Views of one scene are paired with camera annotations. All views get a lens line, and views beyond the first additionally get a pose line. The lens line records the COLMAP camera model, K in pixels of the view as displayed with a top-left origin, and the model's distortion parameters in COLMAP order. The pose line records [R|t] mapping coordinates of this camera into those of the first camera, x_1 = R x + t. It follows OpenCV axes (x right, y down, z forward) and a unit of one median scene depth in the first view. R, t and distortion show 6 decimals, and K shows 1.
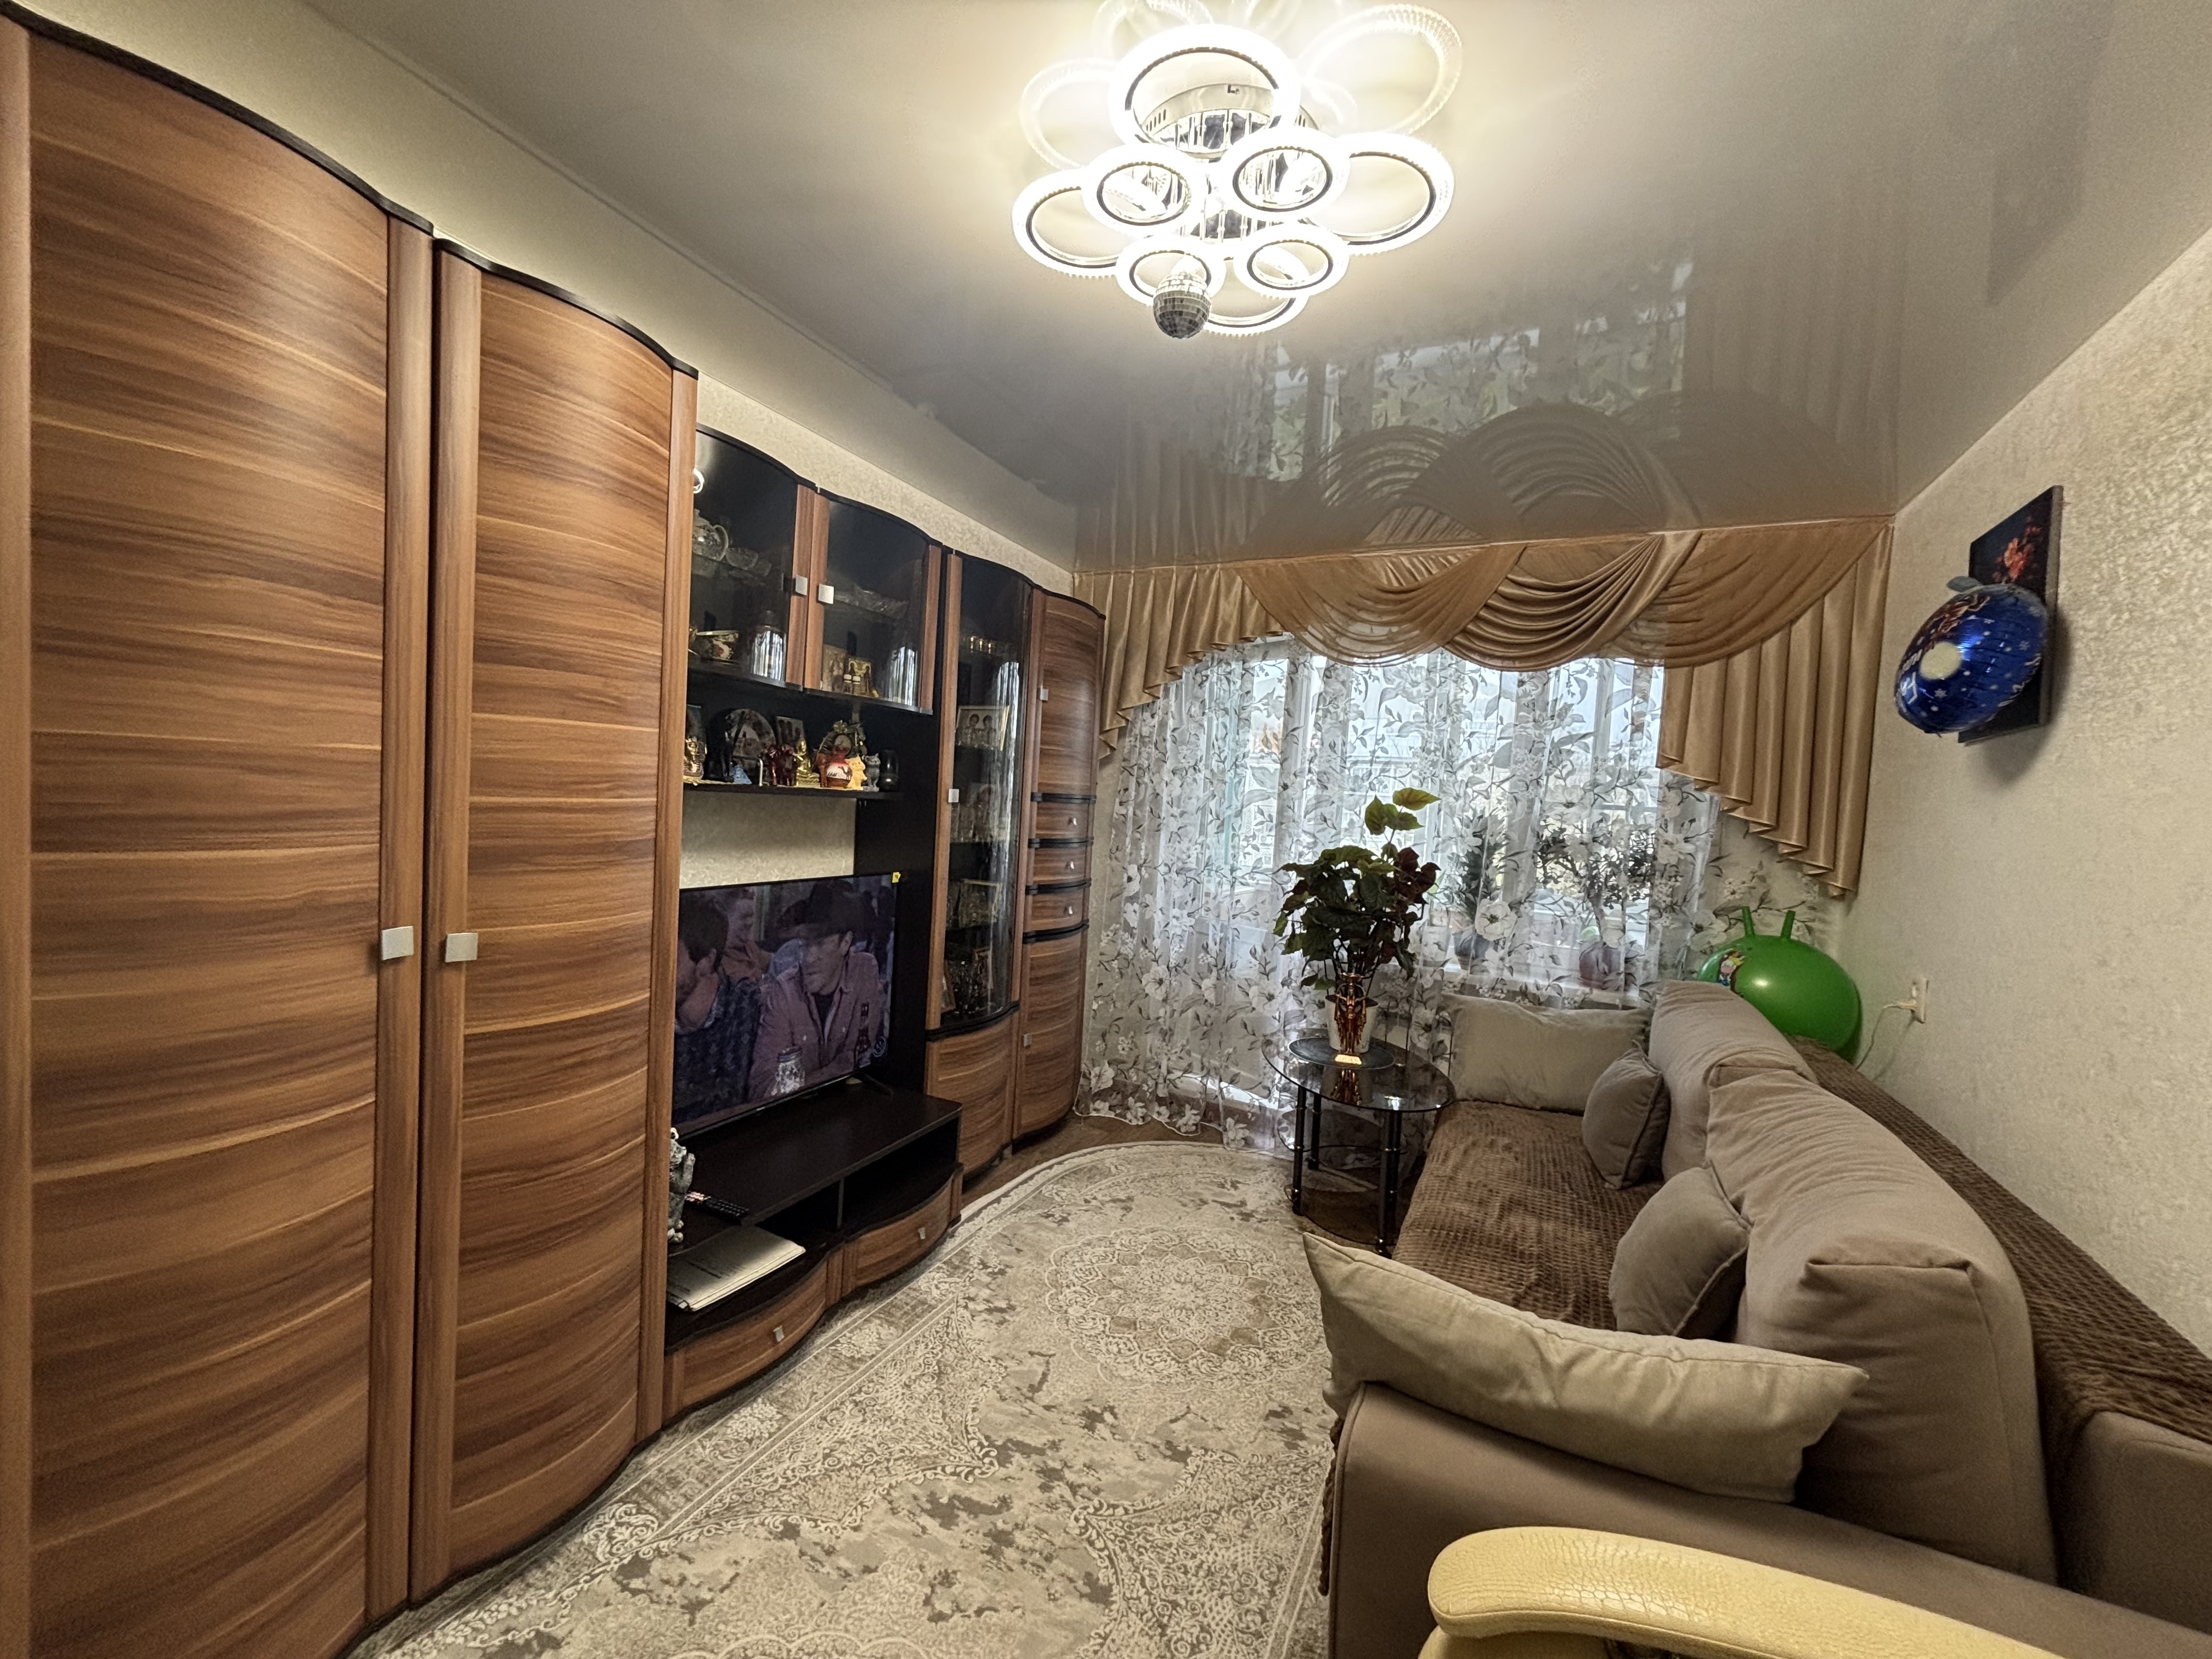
lens RADIAL K [[889.4, 0, 1106.0], [0, 889.4, 829.5], [0, 0, 1]] dist [0.002450, -0.001322]
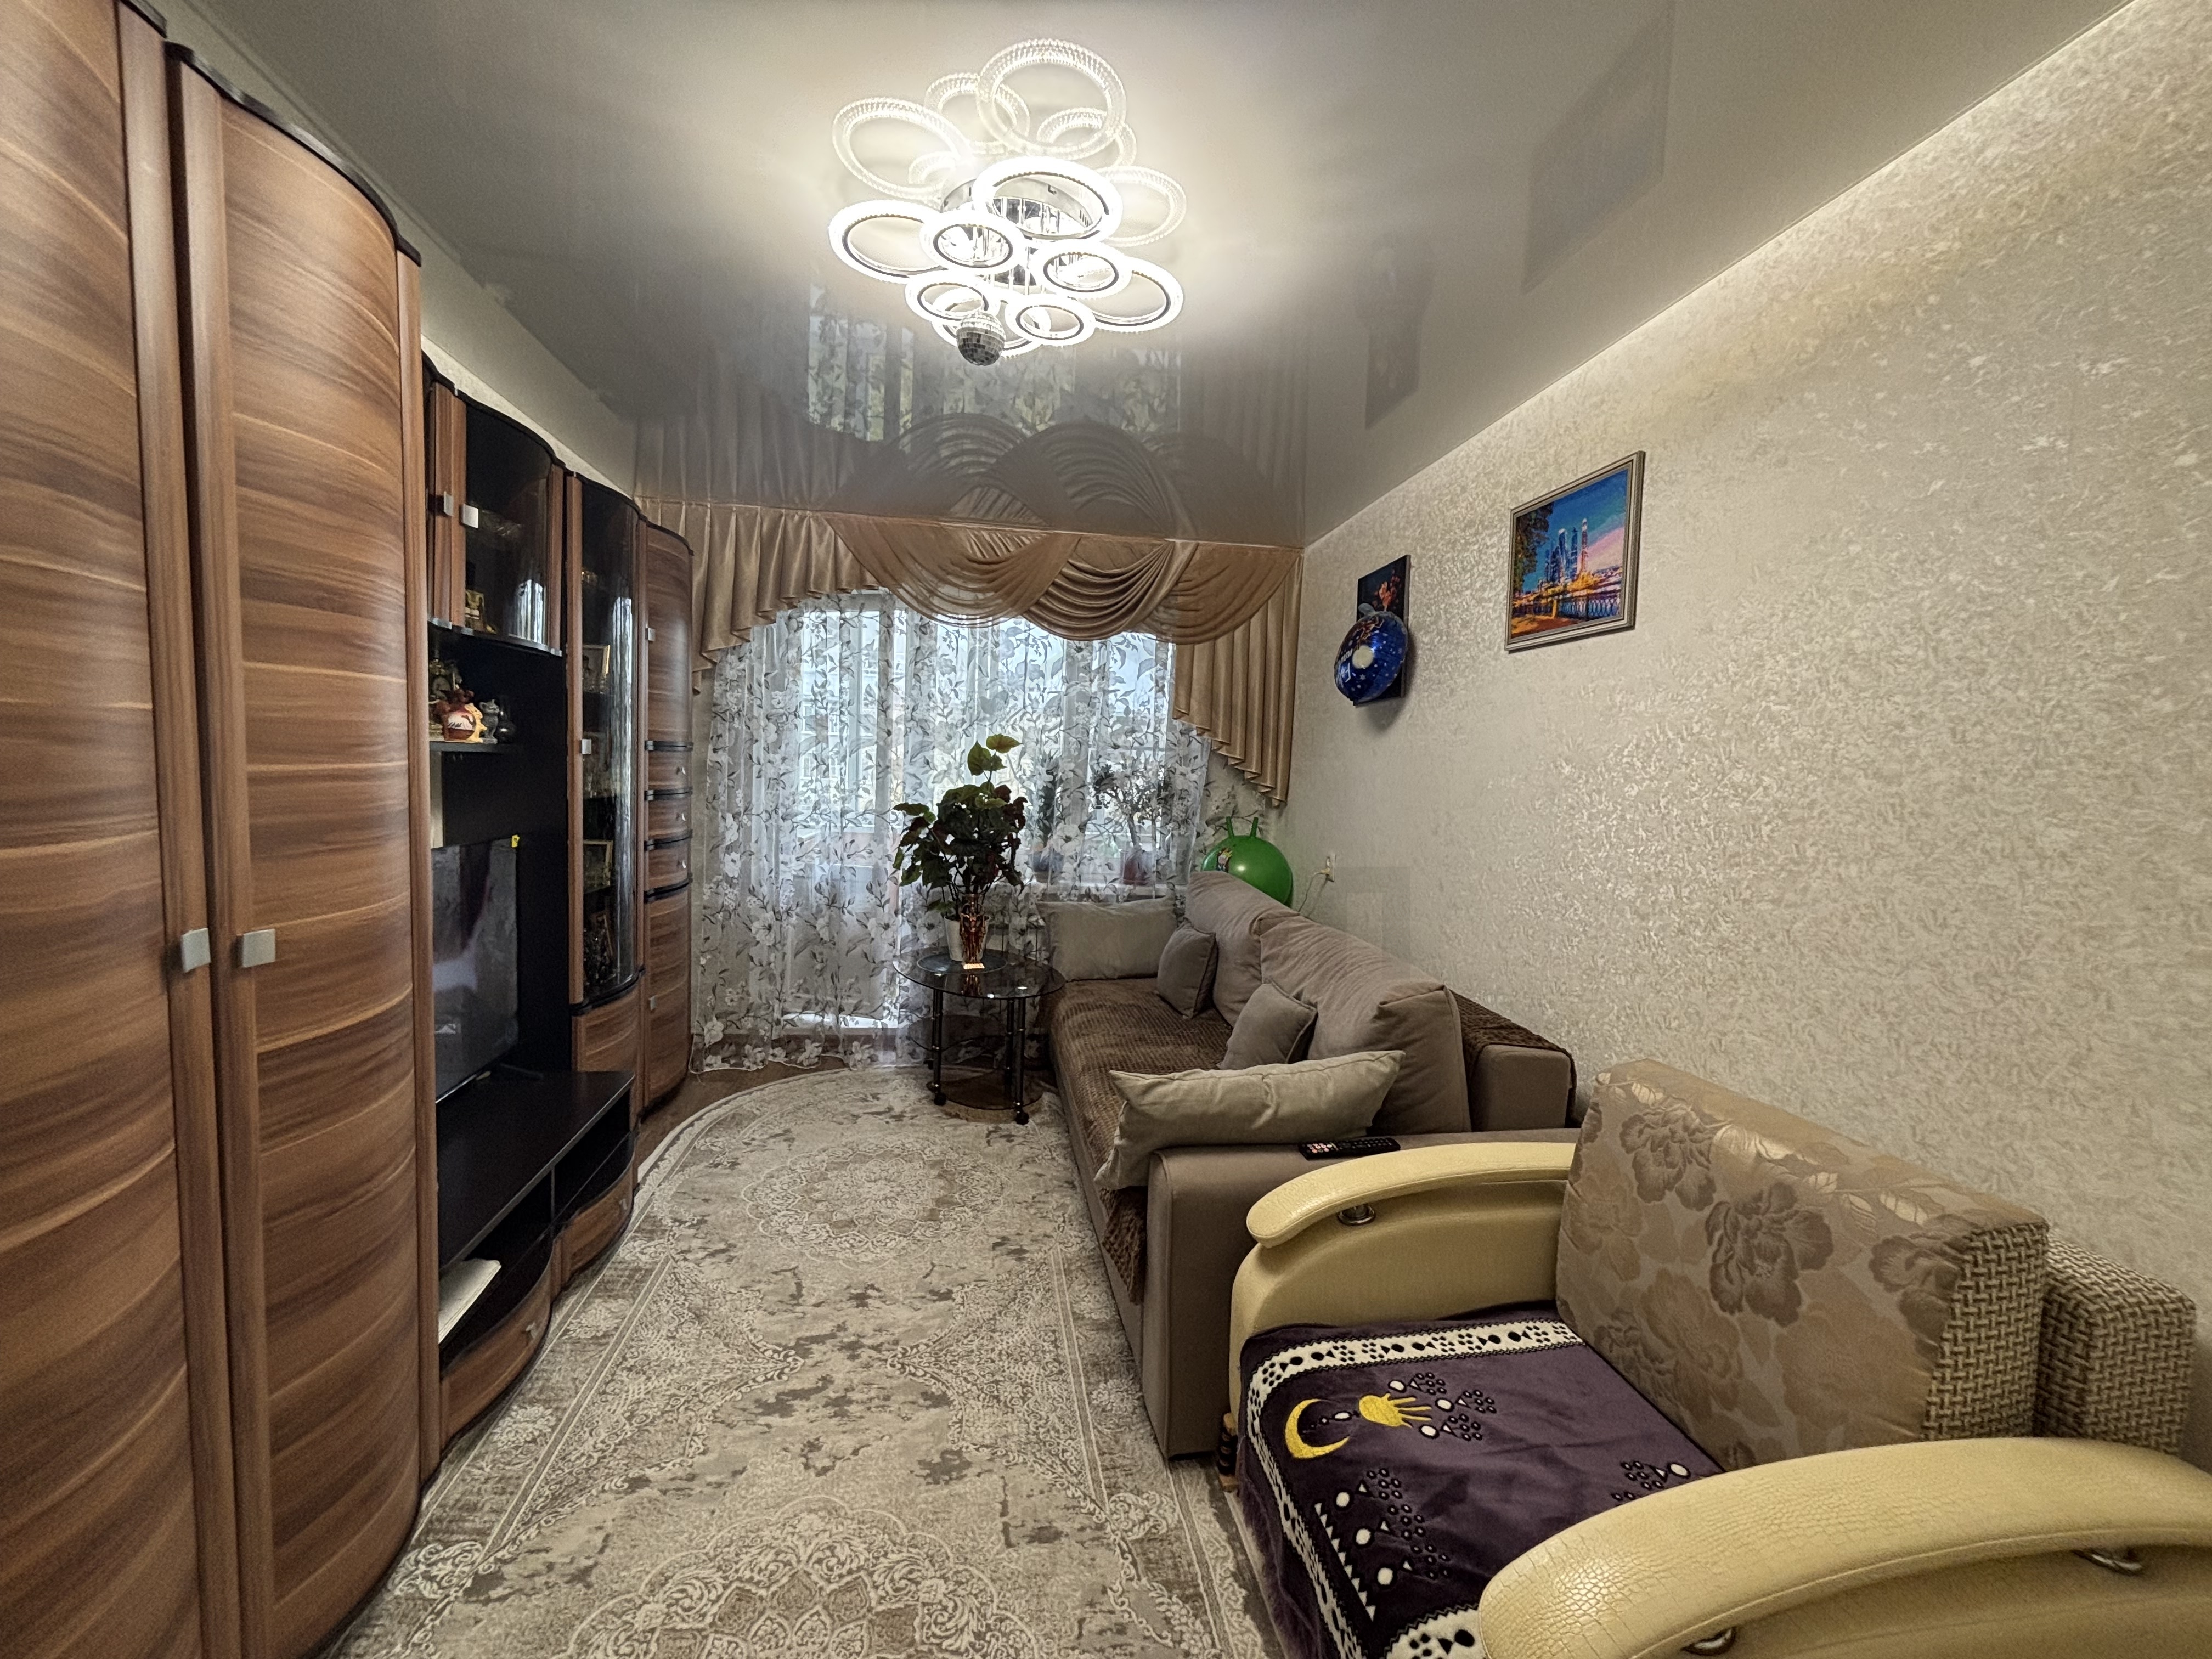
lens RADIAL K [[882.3, 0, 1100.7], [0, 882.3, 830.1], [0, 0, 1]] dist [0.017605, -0.008724]
pose [[0.825959, -0.068435, 0.559561, -0.248912], [0.029790, 0.996516, 0.077903, -0.008352], [-0.562943, -0.047676, 0.825120, -0.054177]]
